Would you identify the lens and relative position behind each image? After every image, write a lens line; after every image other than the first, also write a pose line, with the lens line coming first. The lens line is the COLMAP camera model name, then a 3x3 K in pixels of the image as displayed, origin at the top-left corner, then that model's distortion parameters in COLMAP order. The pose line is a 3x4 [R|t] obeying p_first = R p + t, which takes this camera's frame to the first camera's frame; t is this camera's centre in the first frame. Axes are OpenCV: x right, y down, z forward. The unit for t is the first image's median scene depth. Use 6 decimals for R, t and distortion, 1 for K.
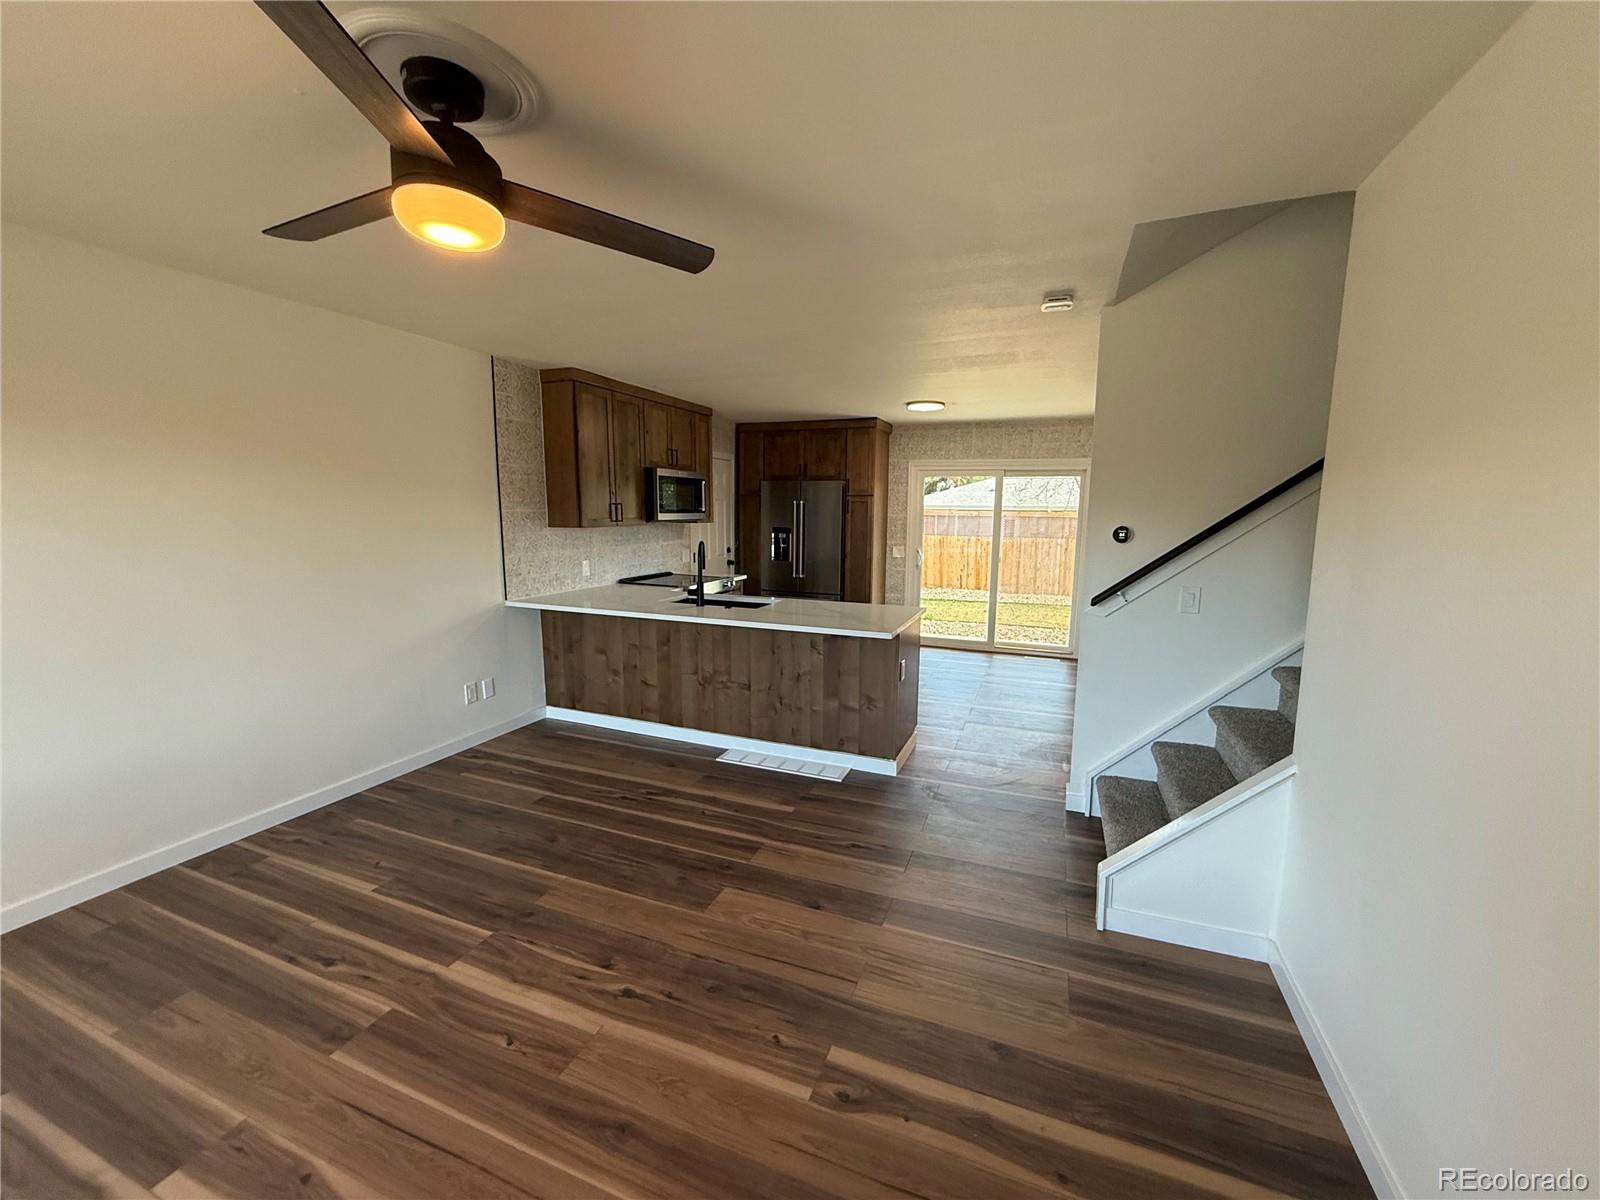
lens RADIAL K [[637.0, 0, 795.9], [0, 637.0, 600.2], [0, 0, 1]] dist [-0.000458, -0.000714]
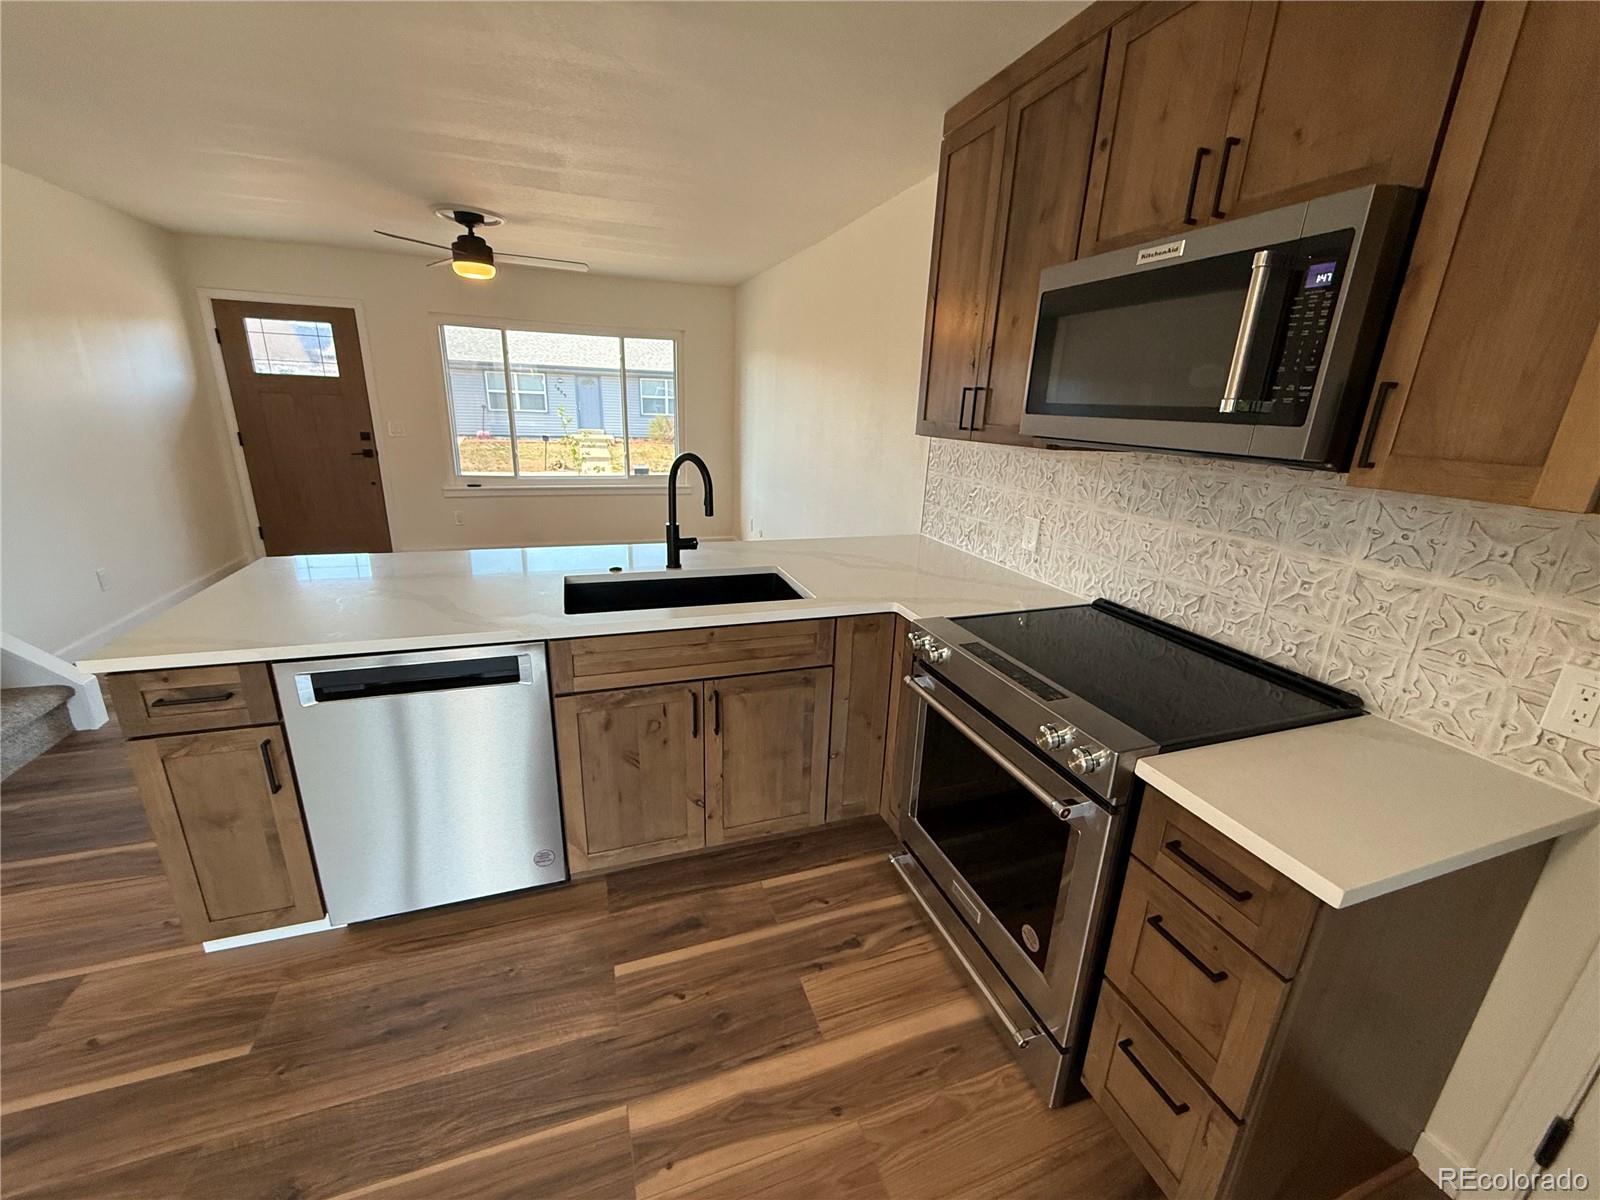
lens RADIAL K [[637.0, 0, 801.5], [0, 637.0, 604.2], [0, 0, 1]] dist [-0.000458, -0.000714]
pose [[-0.744900, 0.166055, -0.646181, 0.095981], [-0.140669, 0.907669, 0.395411, -0.141233], [0.652178, 0.385439, -0.652763, 1.031728]]
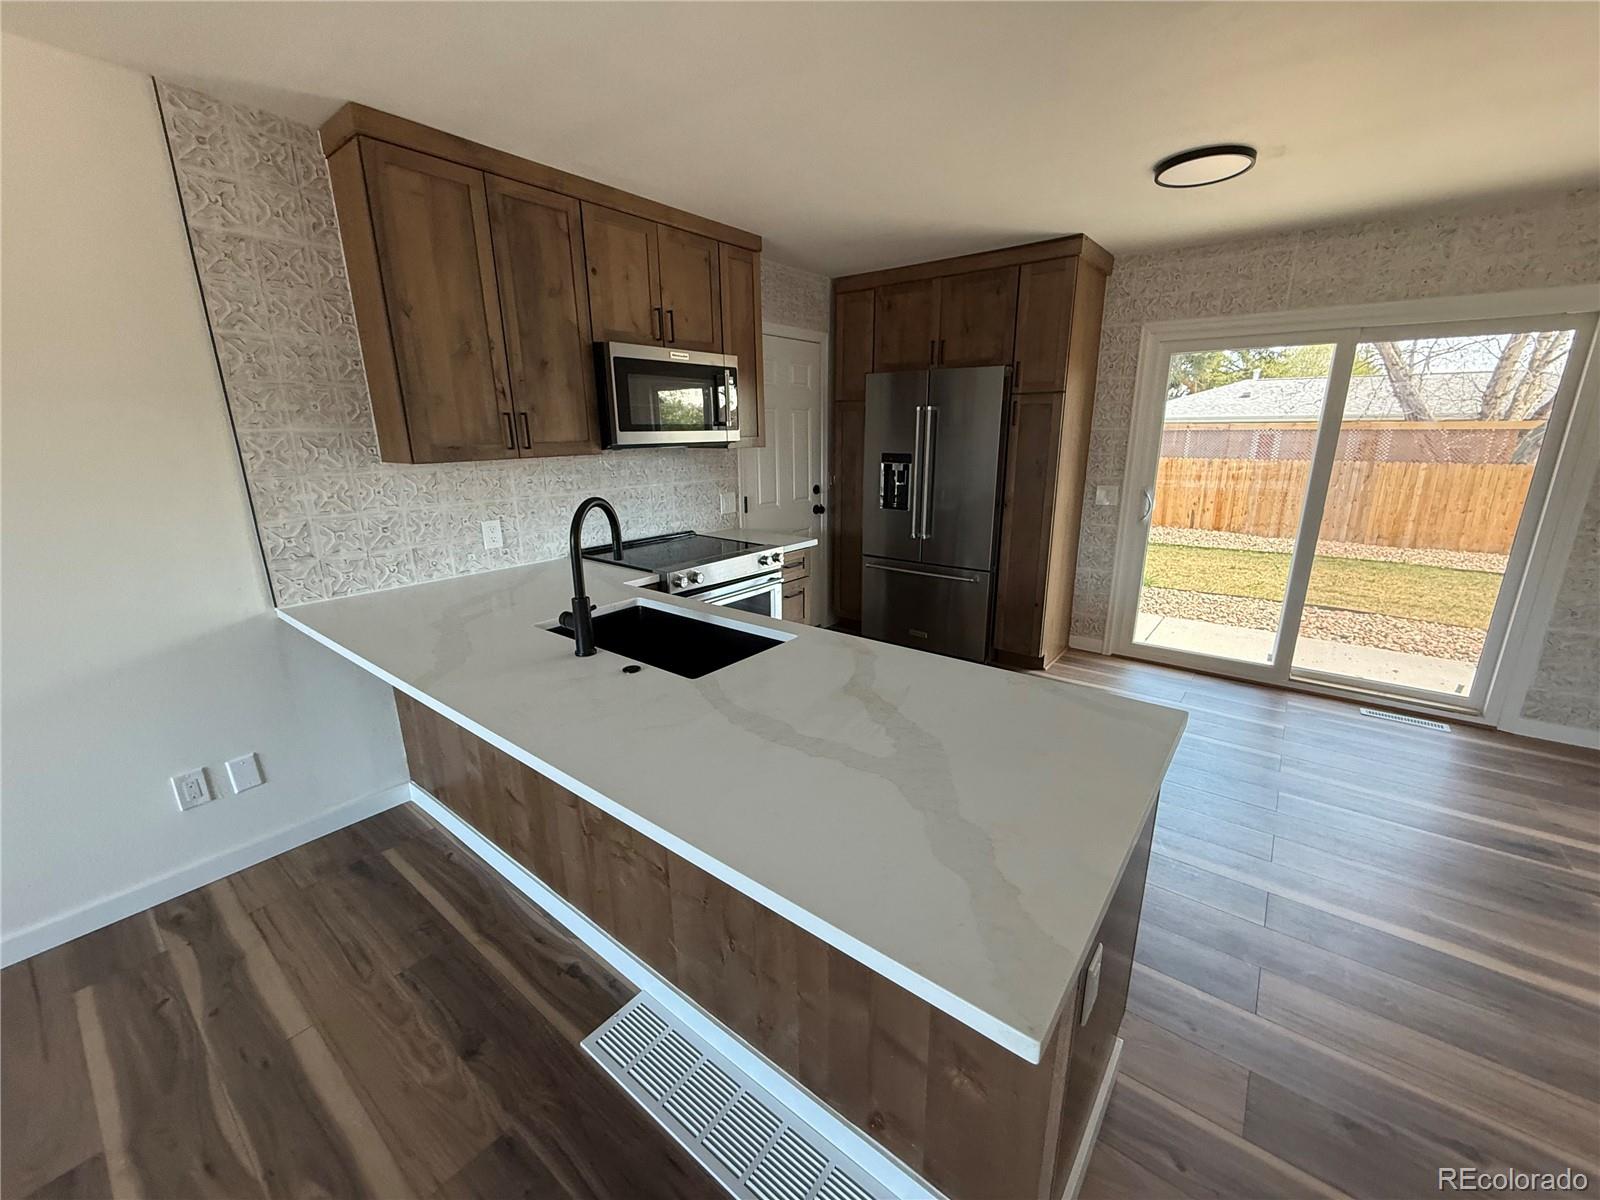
lens RADIAL K [[637.0, 0, 798.2], [0, 637.0, 598.1], [0, 0, 1]] dist [-0.000458, -0.000714]
pose [[0.960005, 0.055176, -0.274494, 0.070512], [-0.022329, 0.992355, 0.121381, -0.058121], [0.279093, -0.110397, 0.953897, 0.454186]]
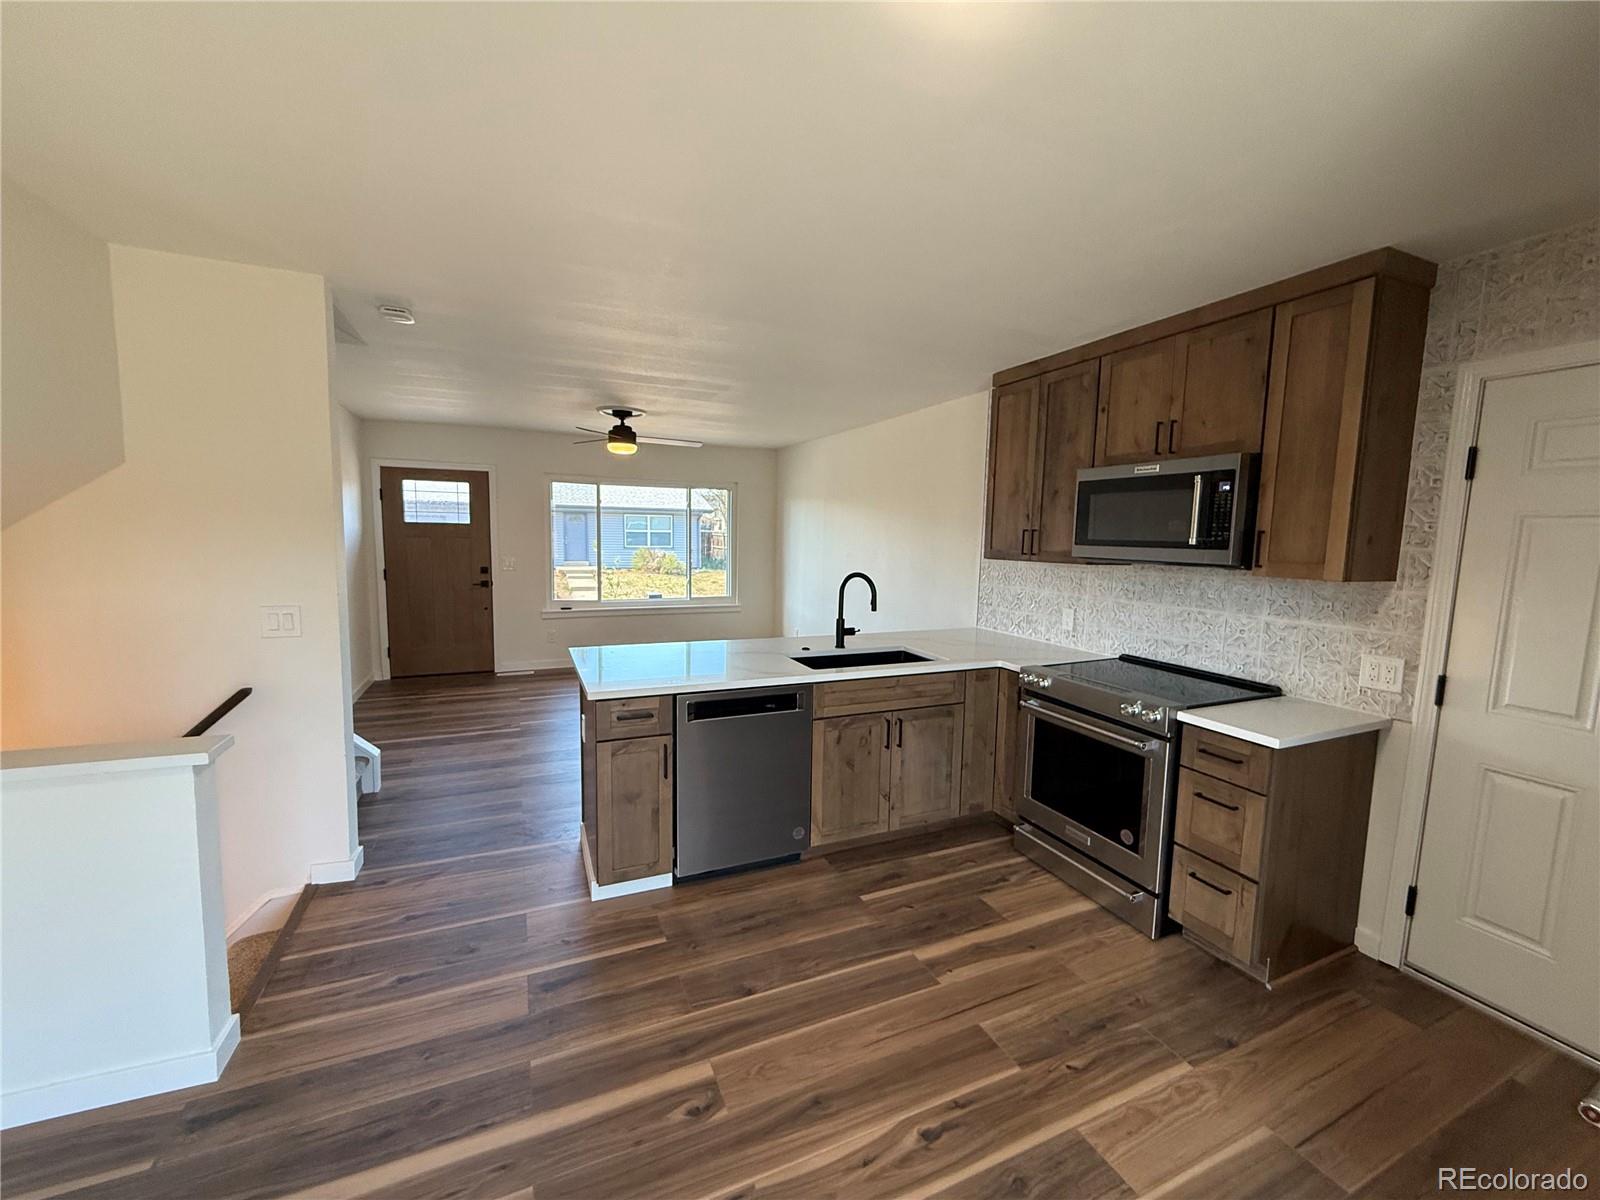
lens RADIAL K [[637.0, 0, 803.8], [0, 637.0, 603.6], [0, 0, 1]] dist [-0.000458, -0.000714]
pose [[-0.692319, 0.057331, -0.719310, 0.343353], [-0.130183, 0.970559, 0.202654, -0.149419], [0.709751, 0.233943, -0.664473, 1.072334]]
